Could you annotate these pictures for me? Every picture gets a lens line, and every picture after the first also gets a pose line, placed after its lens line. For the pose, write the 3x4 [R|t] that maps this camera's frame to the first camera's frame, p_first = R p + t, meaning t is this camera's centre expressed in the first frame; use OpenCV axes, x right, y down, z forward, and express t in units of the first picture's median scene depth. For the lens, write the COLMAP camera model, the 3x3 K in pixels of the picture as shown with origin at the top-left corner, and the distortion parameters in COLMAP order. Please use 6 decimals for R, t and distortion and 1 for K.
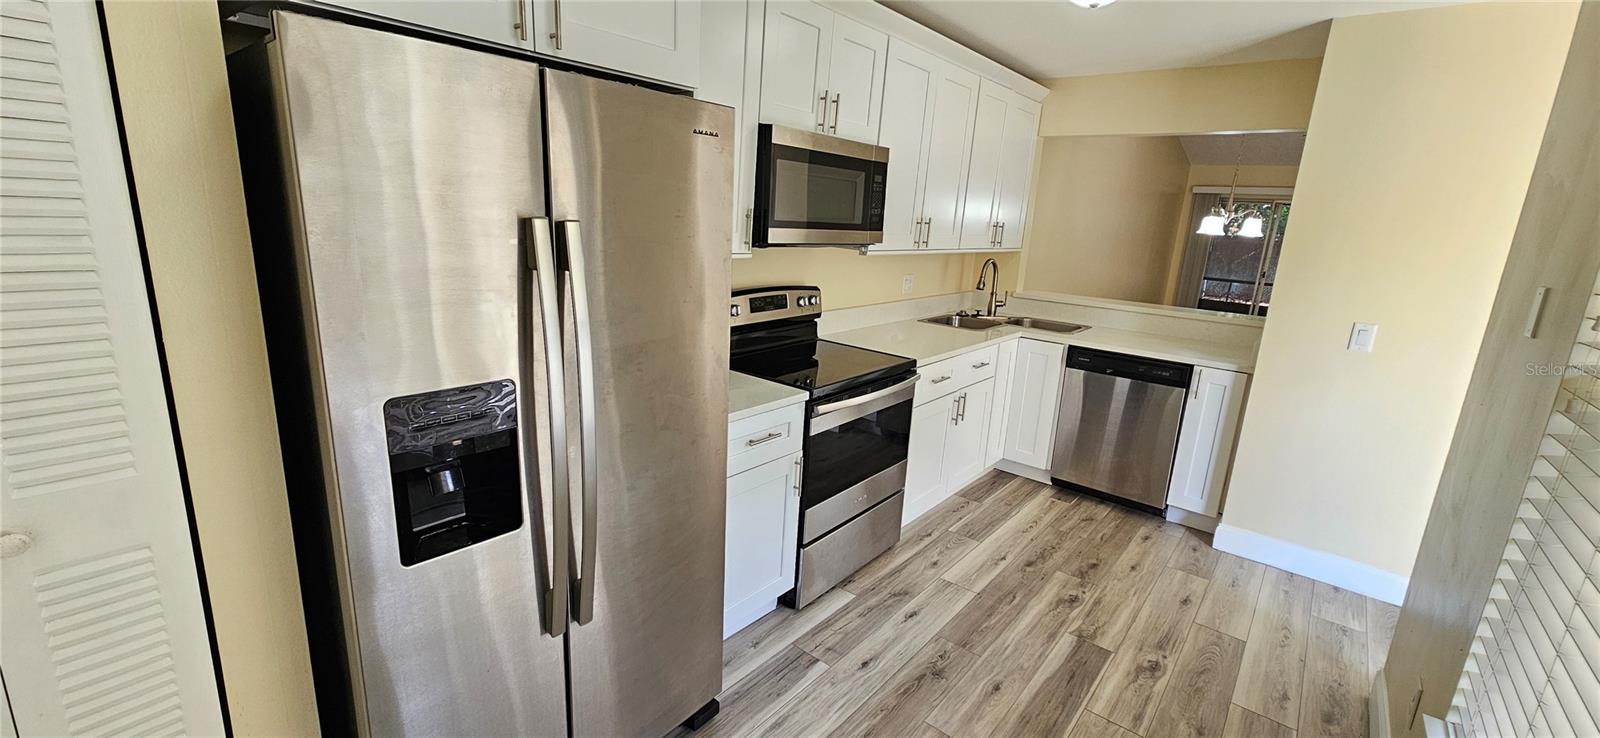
lens RADIAL K [[652.2, 0, 796.1], [0, 652.2, 367.5], [0, 0, 1]] dist [0.004562, -0.001068]
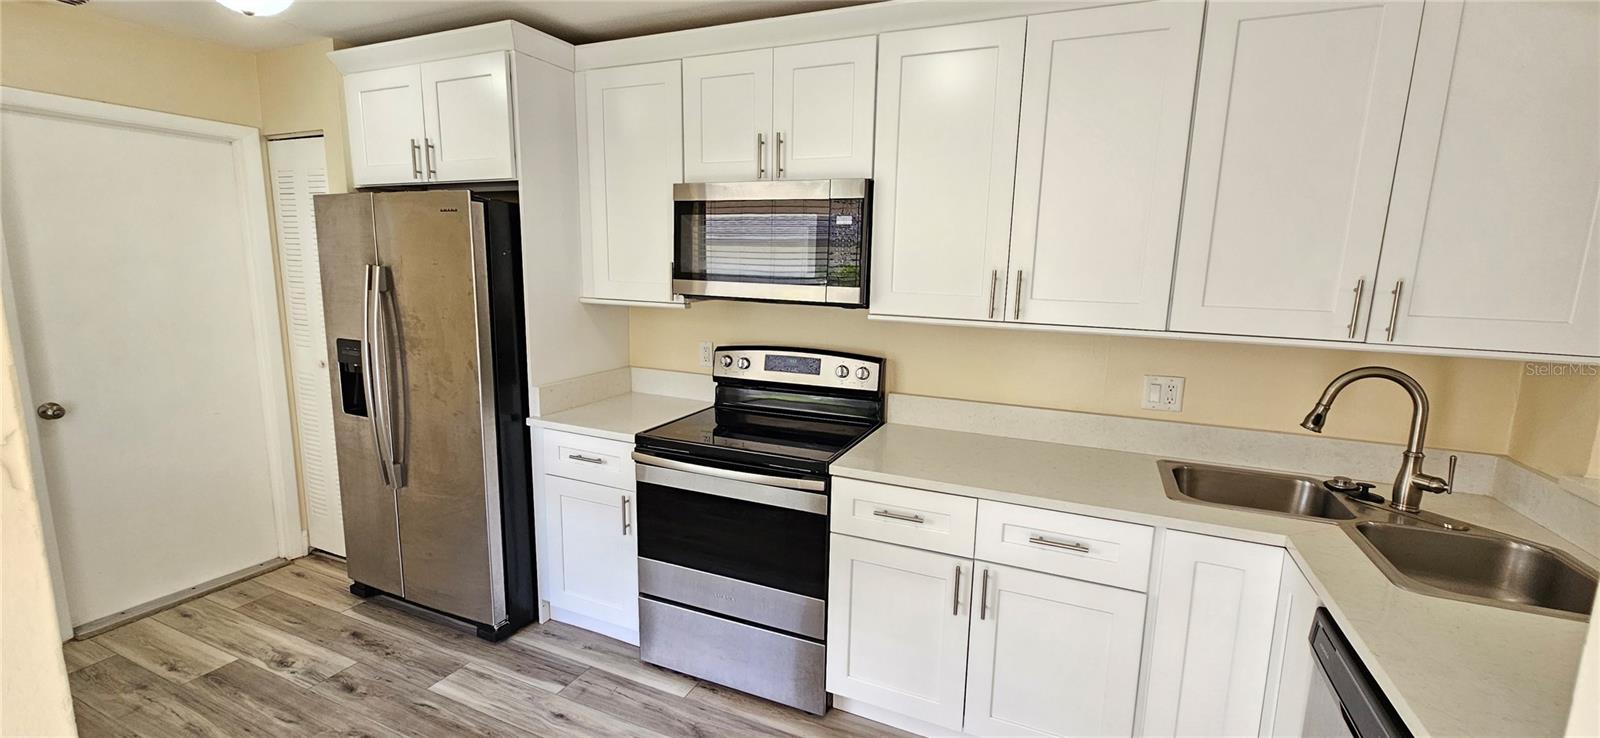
lens RADIAL K [[652.2, 0, 799.4], [0, 652.2, 369.4], [0, 0, 1]] dist [0.004562, -0.001068]
pose [[0.273457, 0.112899, -0.955235, 0.872726], [-0.232022, 0.971506, 0.048401, -0.143353], [0.933481, 0.208400, 0.291860, 0.766100]]
